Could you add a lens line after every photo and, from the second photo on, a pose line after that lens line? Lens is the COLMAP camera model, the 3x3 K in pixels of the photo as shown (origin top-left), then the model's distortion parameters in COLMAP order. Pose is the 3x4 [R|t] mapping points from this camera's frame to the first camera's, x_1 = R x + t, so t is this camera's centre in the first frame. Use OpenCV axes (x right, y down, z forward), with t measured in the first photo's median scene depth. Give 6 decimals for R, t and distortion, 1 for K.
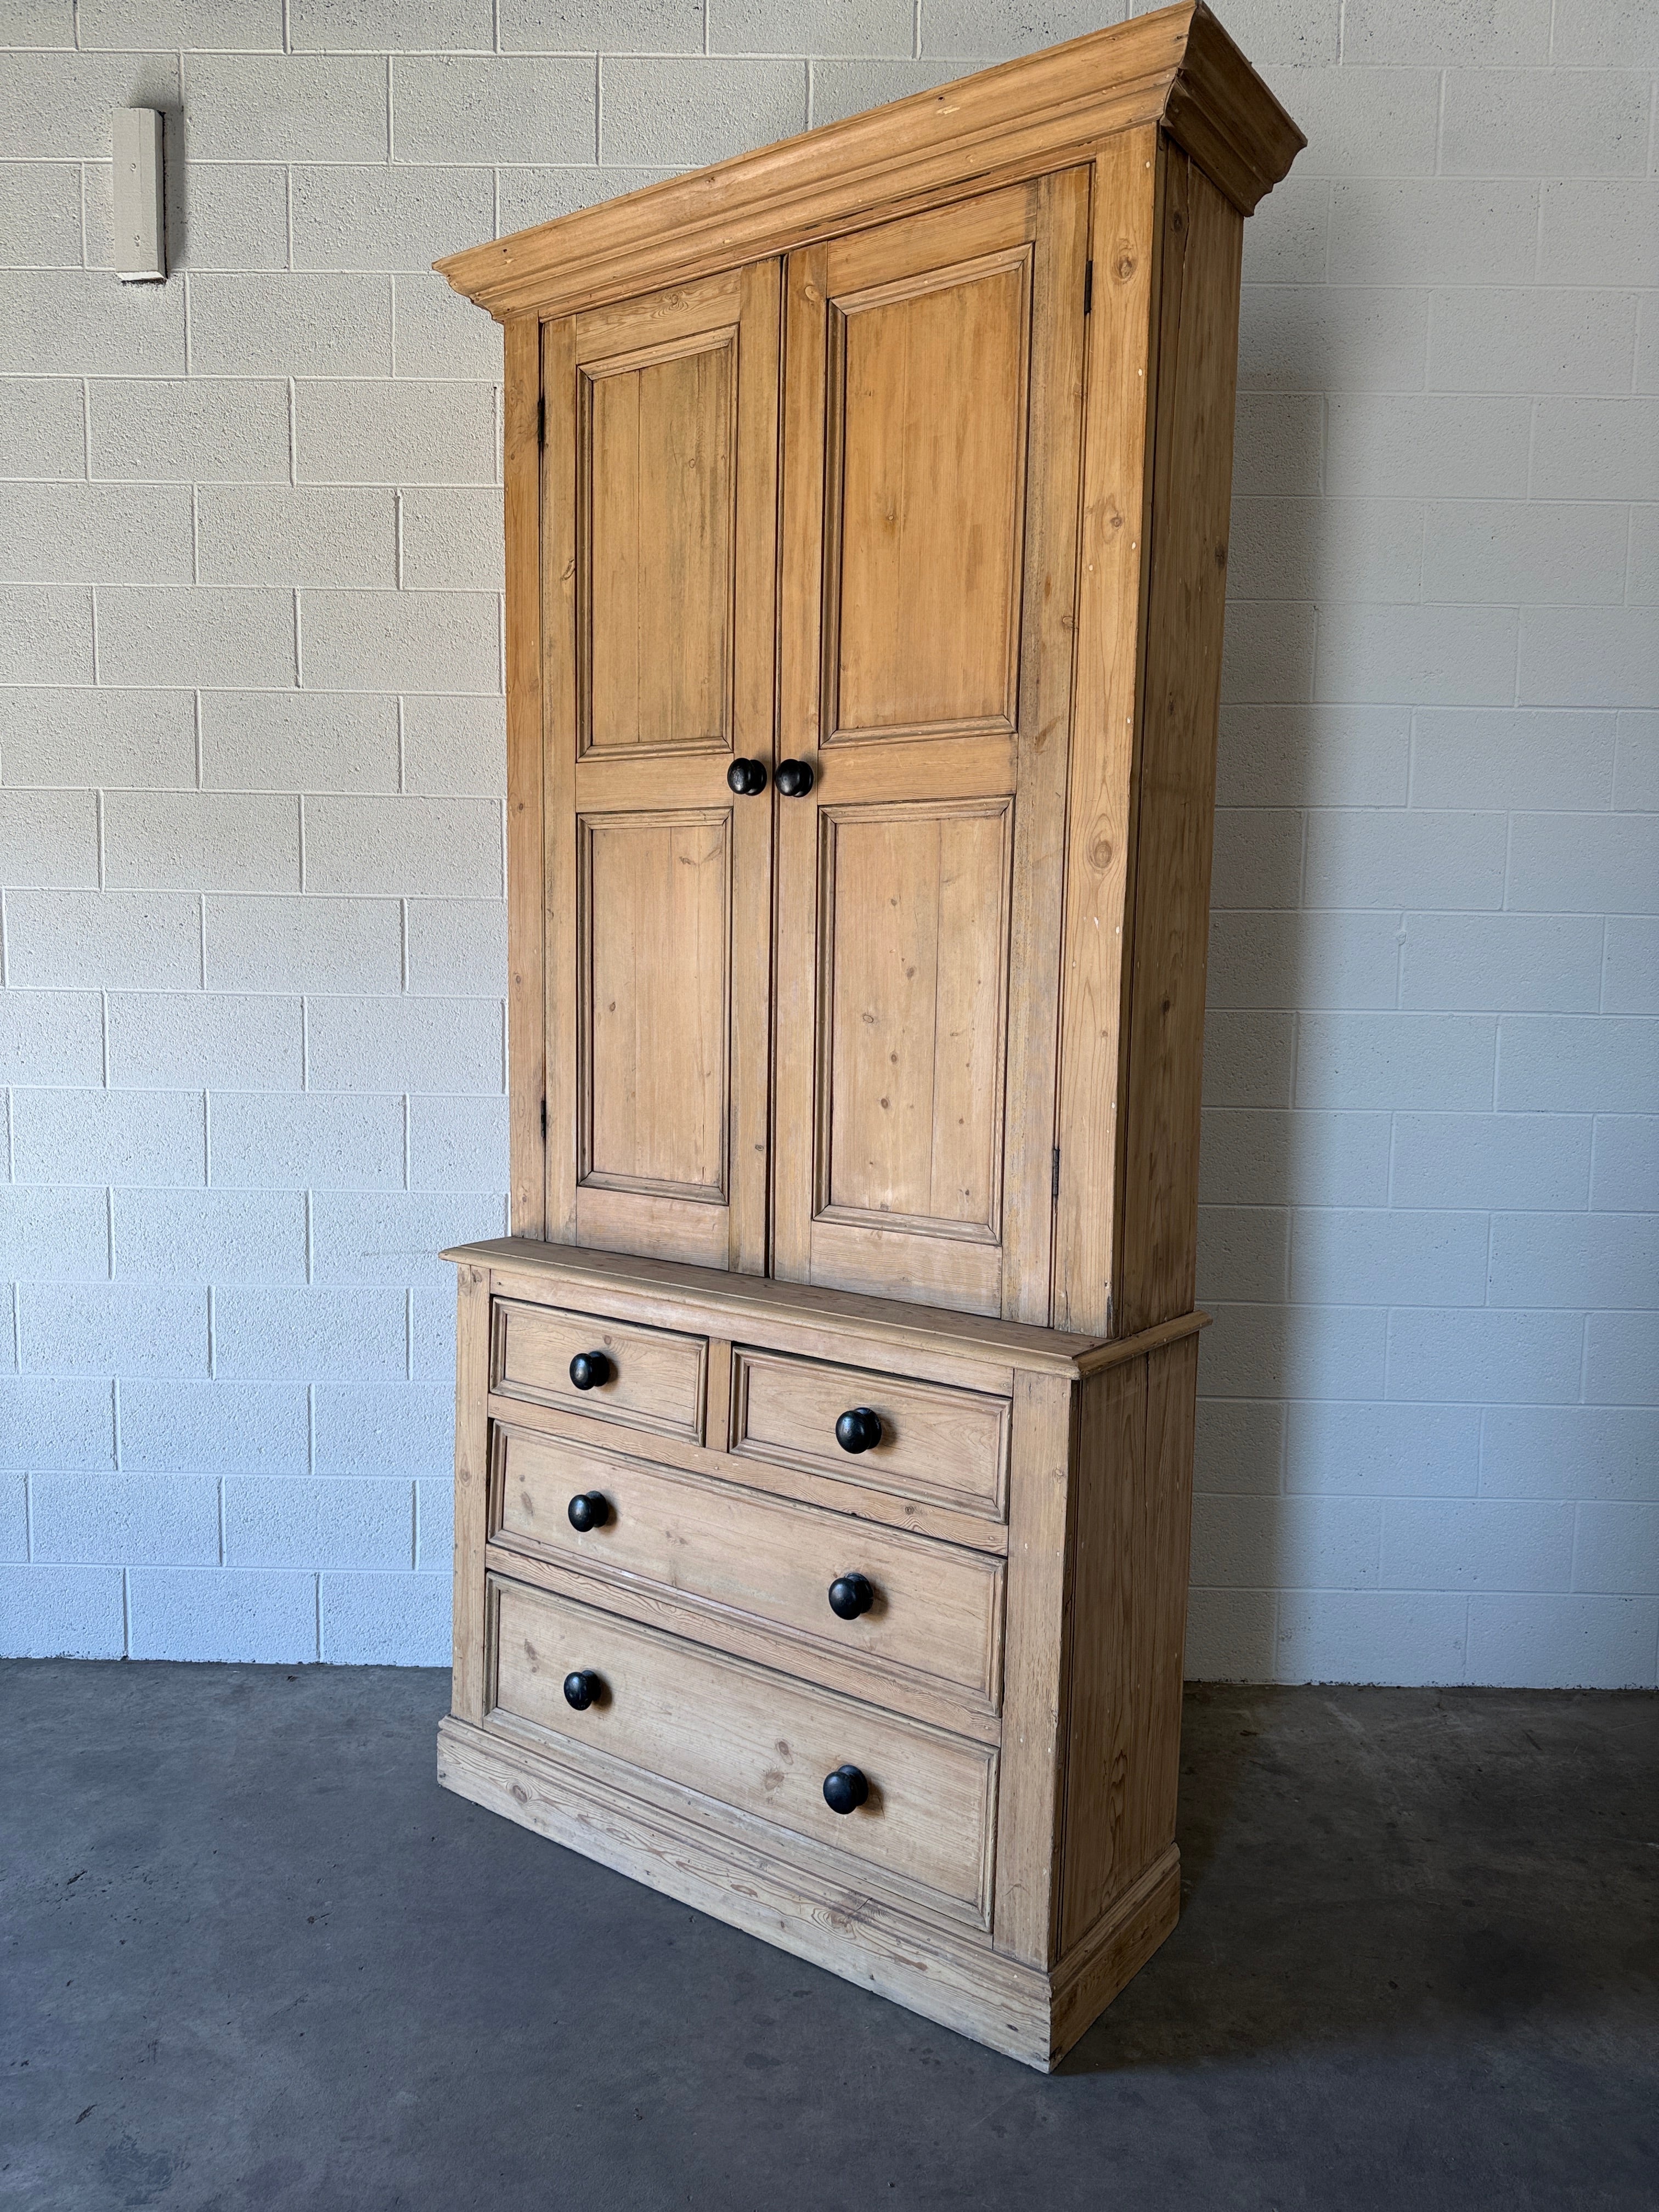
lens RADIAL K [[1567.0, 0, 833.8], [0, 1567.0, 1103.8], [0, 0, 1]] dist [0.012223, -0.019225]
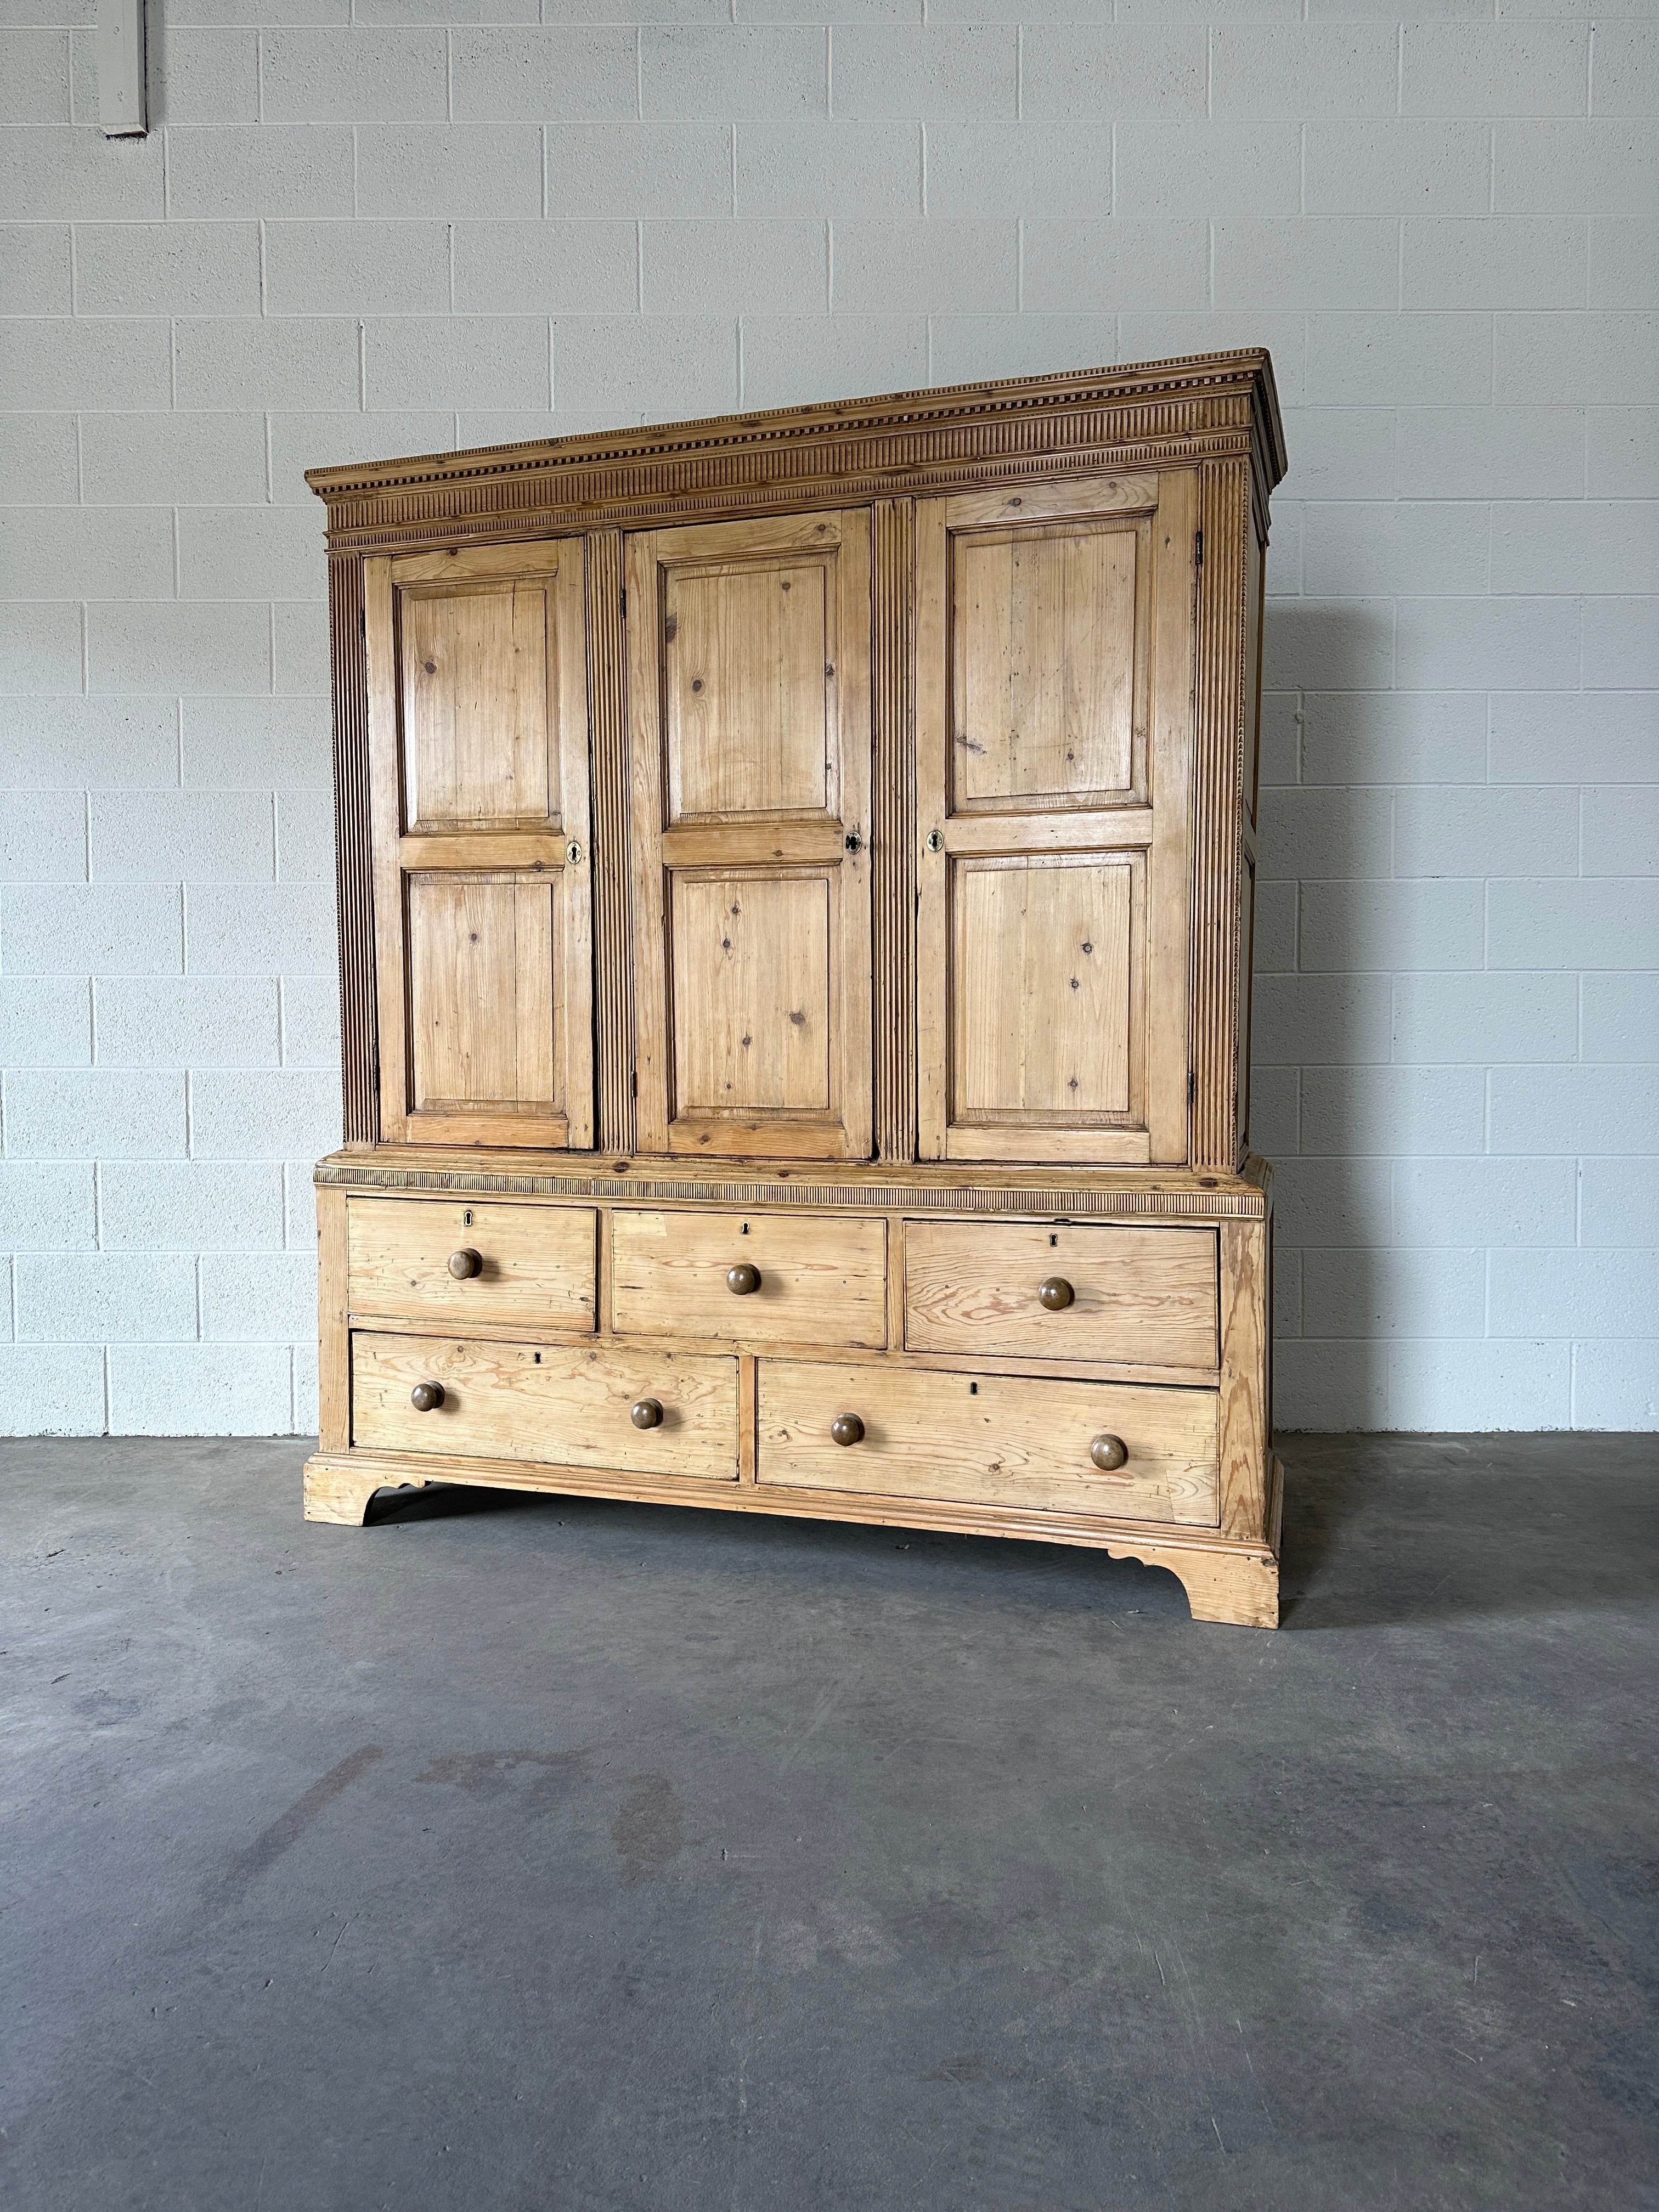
lens RADIAL K [[1567.0, 0, 836.2], [0, 1567.0, 1101.2], [0, 0, 1]] dist [0.012223, -0.019225]
pose [[0.999751, -0.021105, 0.007303, 0.031890], [0.021464, 0.998354, -0.053176, 0.215675], [-0.006169, 0.053320, 0.998558, -0.056965]]
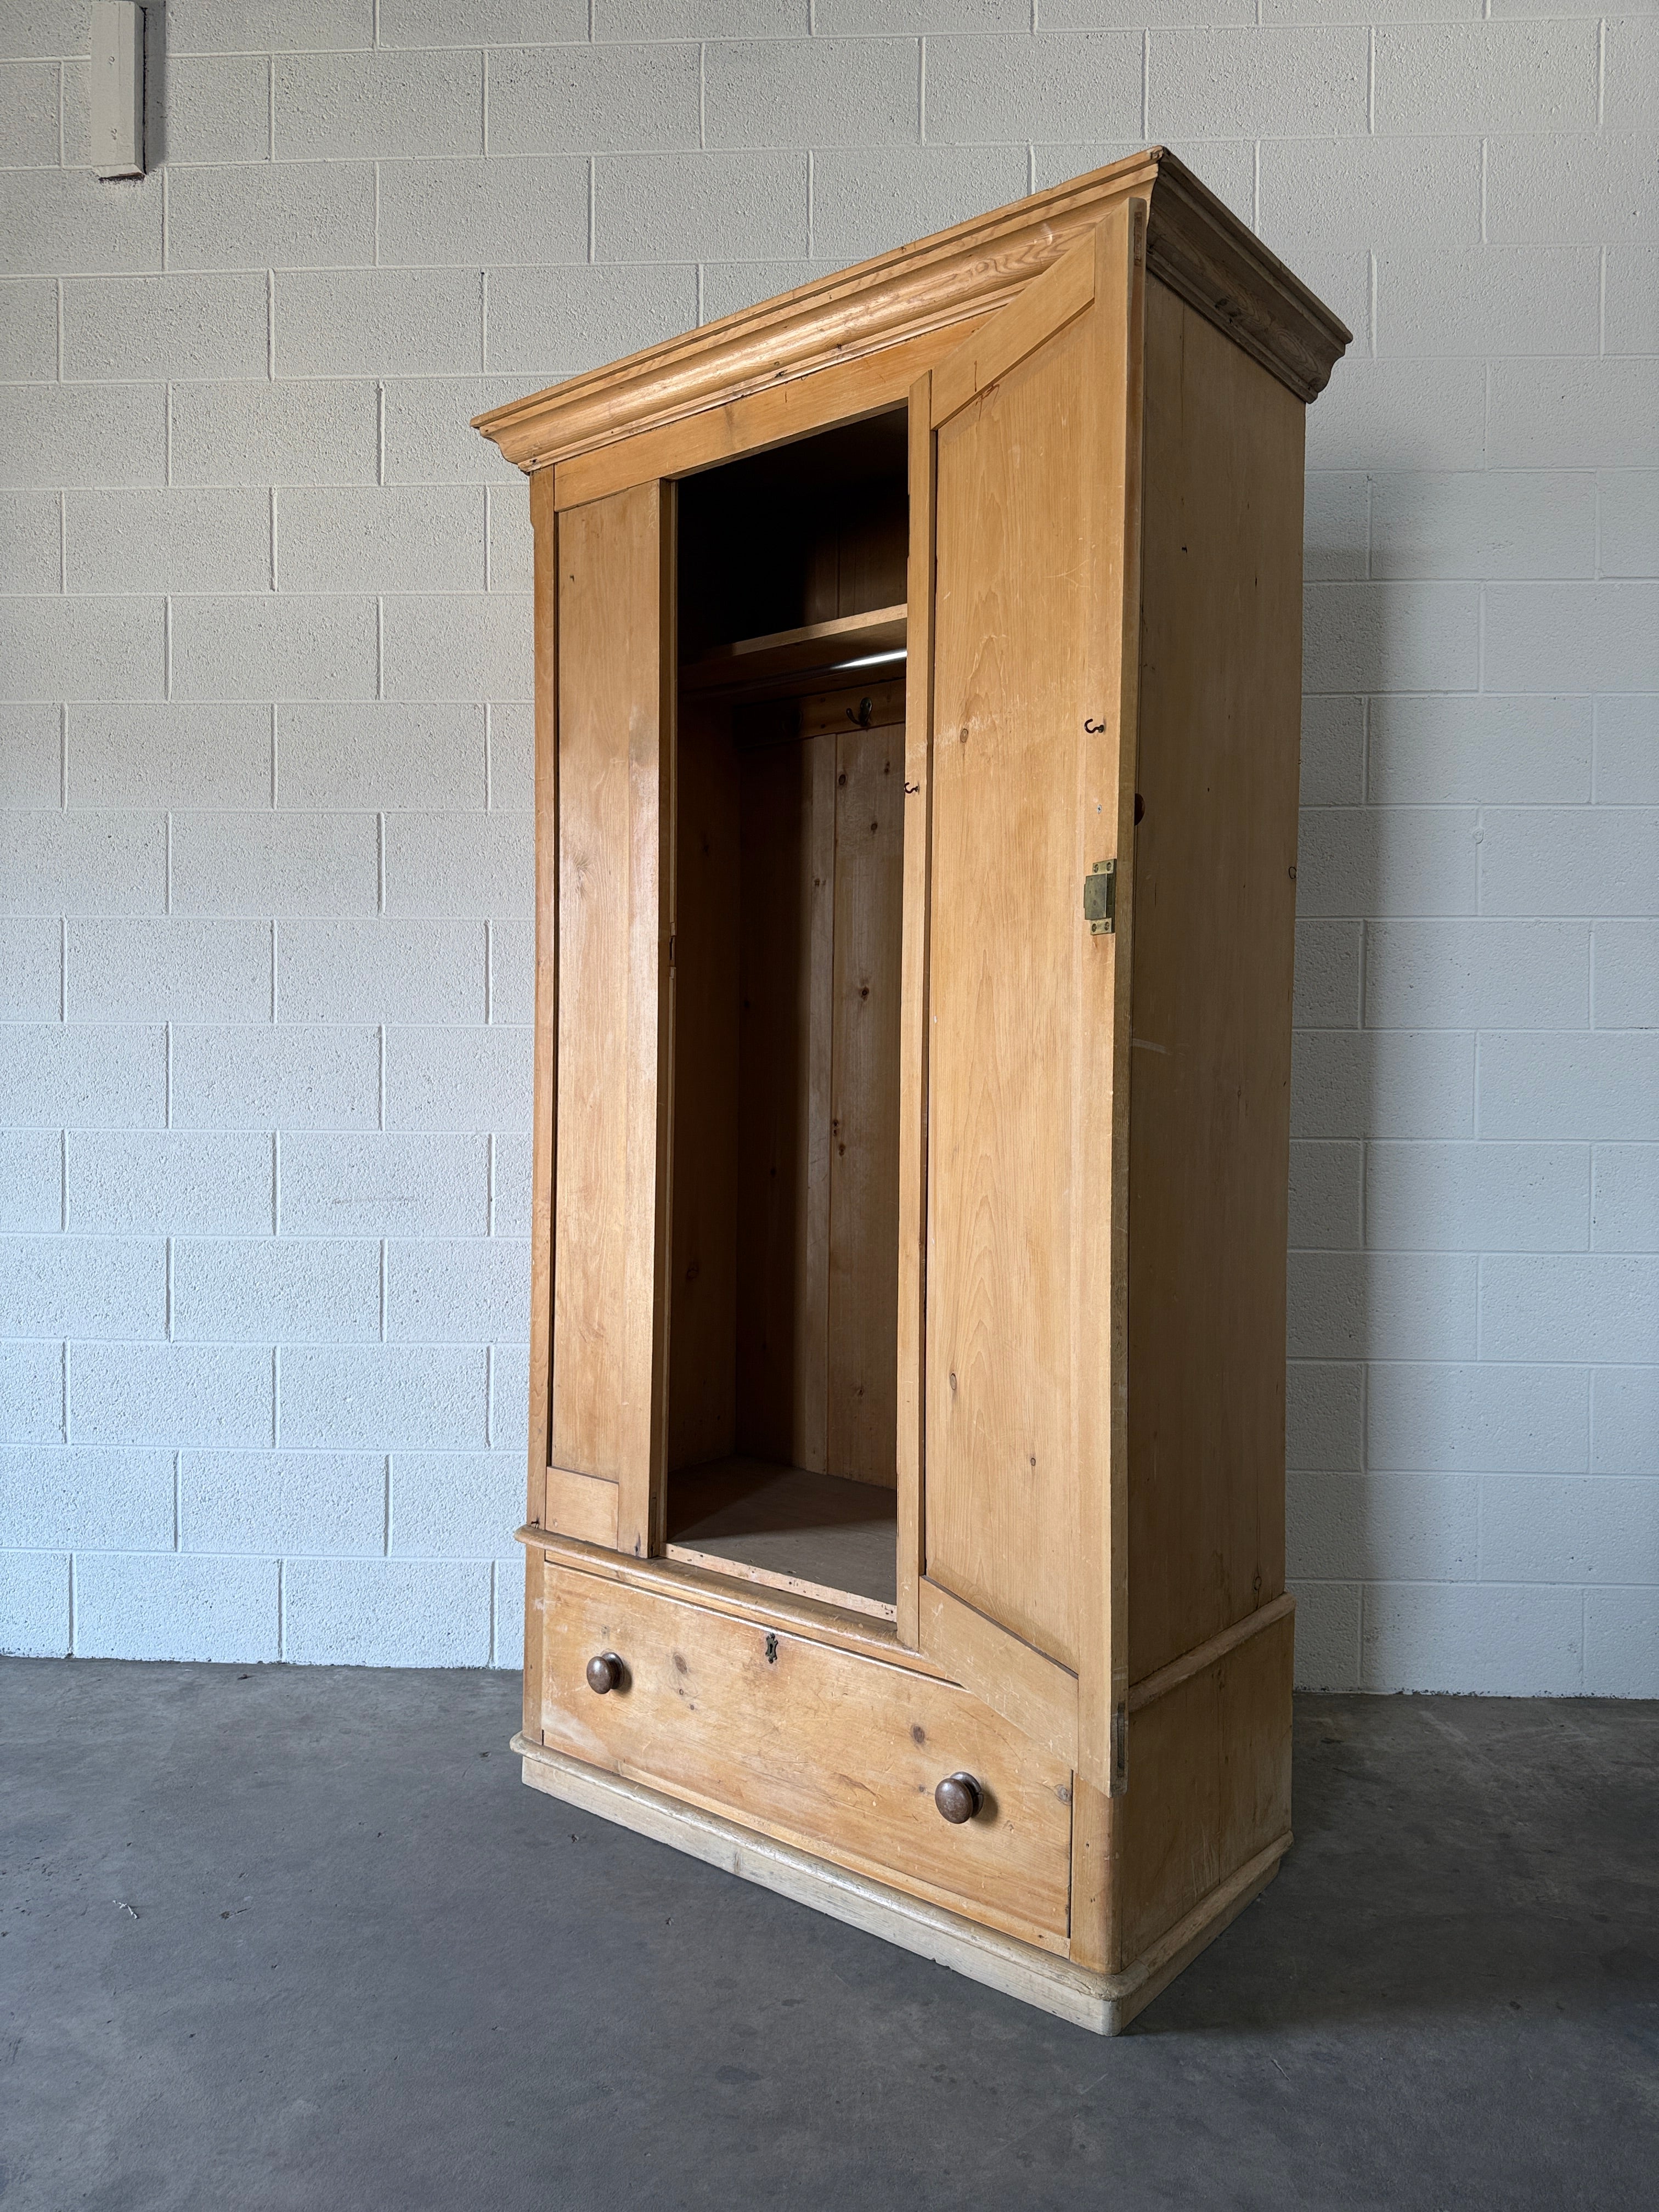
lens RADIAL K [[1567.0, 0, 832.4], [0, 1567.0, 1109.5], [0, 0, 1]] dist [0.012223, -0.019225]
pose [[0.999065, -0.009302, -0.042212, 0.030358], [0.006170, 0.997259, -0.073737, 0.118474], [0.042782, 0.073407, 0.996384, 0.104411]]
